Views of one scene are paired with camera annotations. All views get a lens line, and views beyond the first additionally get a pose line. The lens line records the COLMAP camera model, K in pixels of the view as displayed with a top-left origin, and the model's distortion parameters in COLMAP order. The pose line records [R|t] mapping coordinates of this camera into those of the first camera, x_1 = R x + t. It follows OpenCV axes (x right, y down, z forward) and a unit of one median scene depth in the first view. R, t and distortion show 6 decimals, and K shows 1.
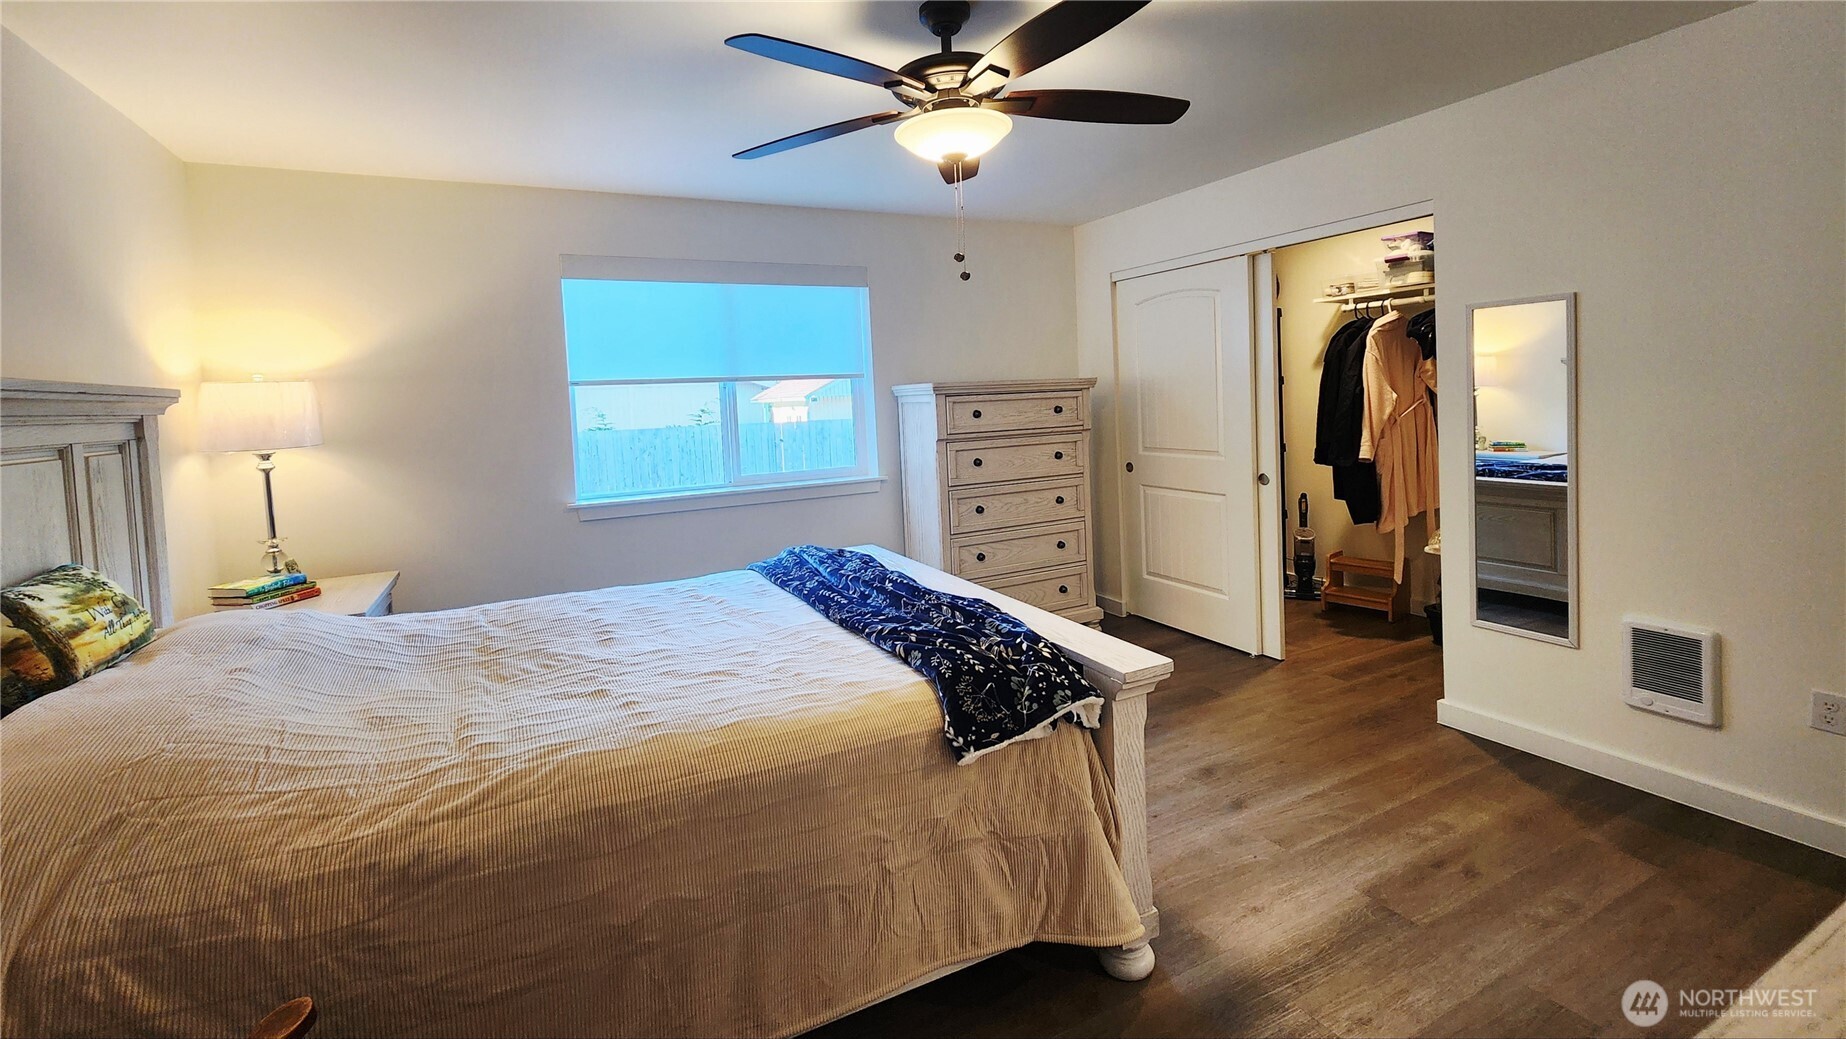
lens RADIAL K [[767.6, 0, 921.1], [0, 767.6, 478.5], [0, 0, 1]] dist [-0.002568, -0.000105]
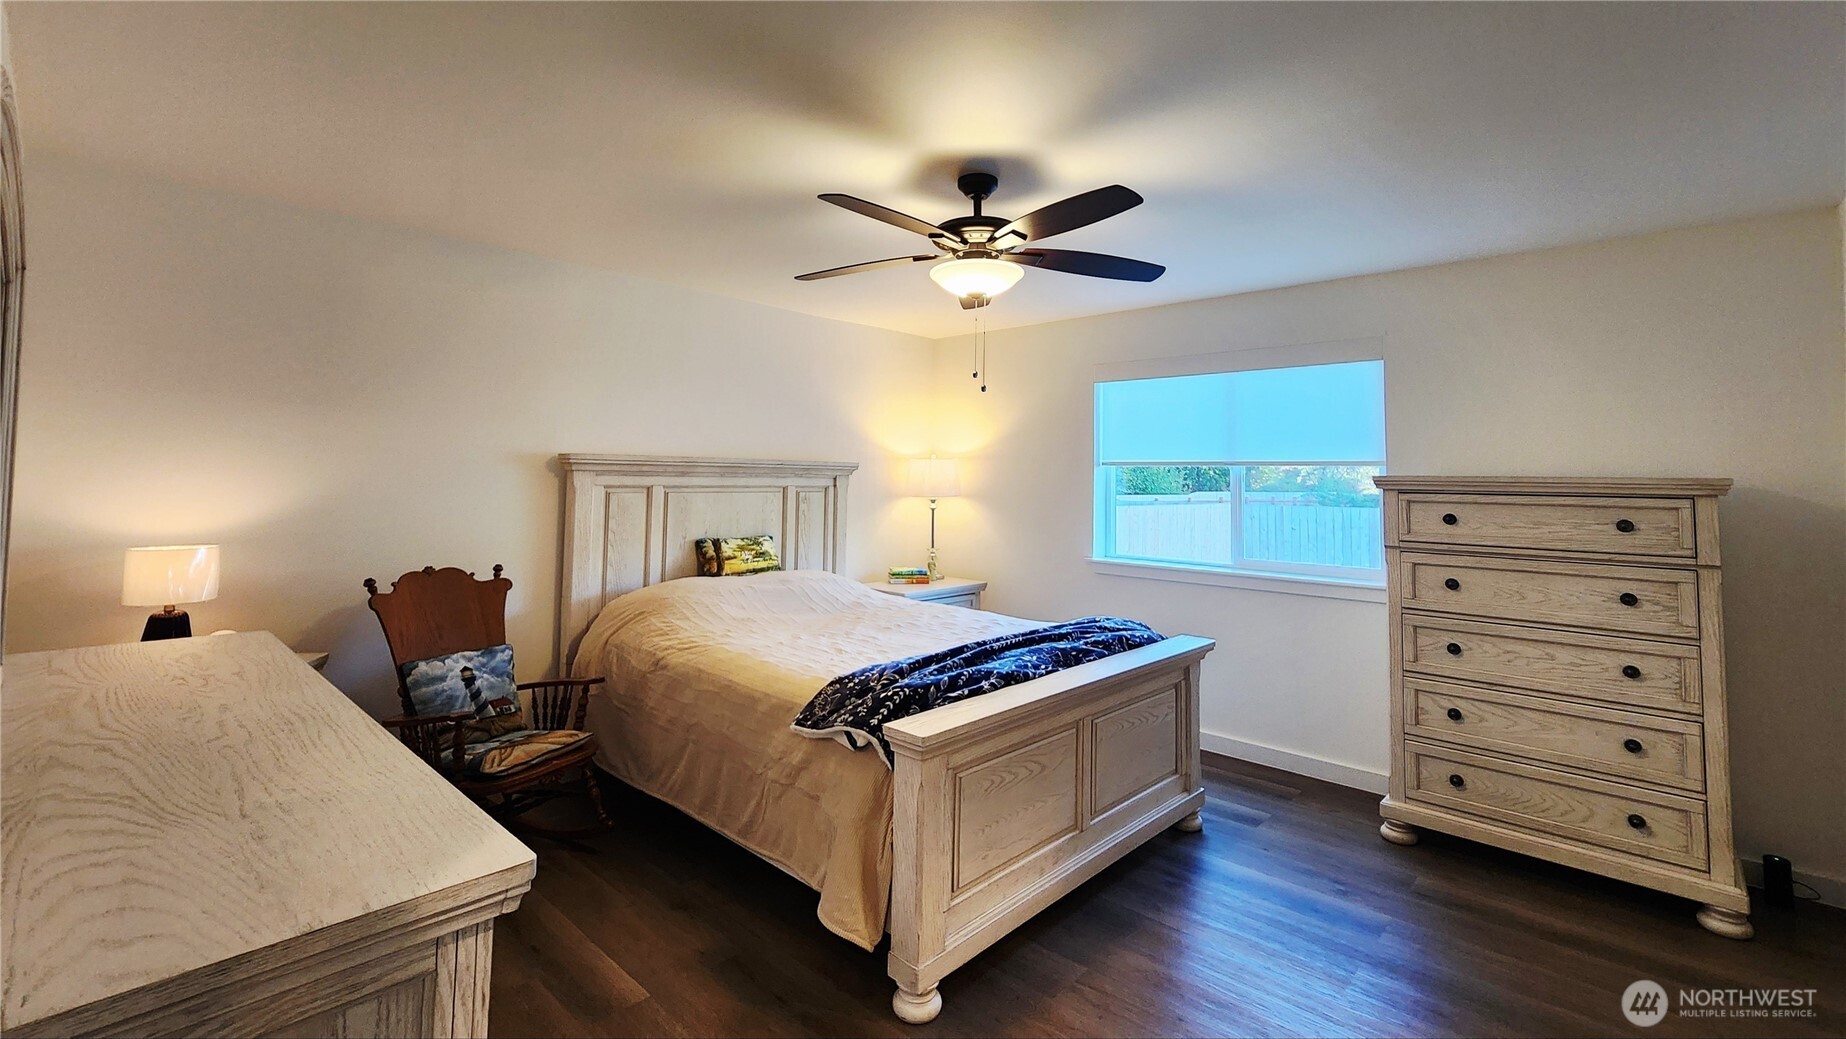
lens RADIAL K [[757.8, 0, 917.1], [0, 757.8, 512.9], [0, 0, 1]] dist [-0.000416, -0.000047]
pose [[0.358144, 0.087403, -0.929566, 0.567905], [-0.129620, 0.990622, 0.043203, -0.054479], [0.924625, 0.105017, 0.366114, 0.250114]]
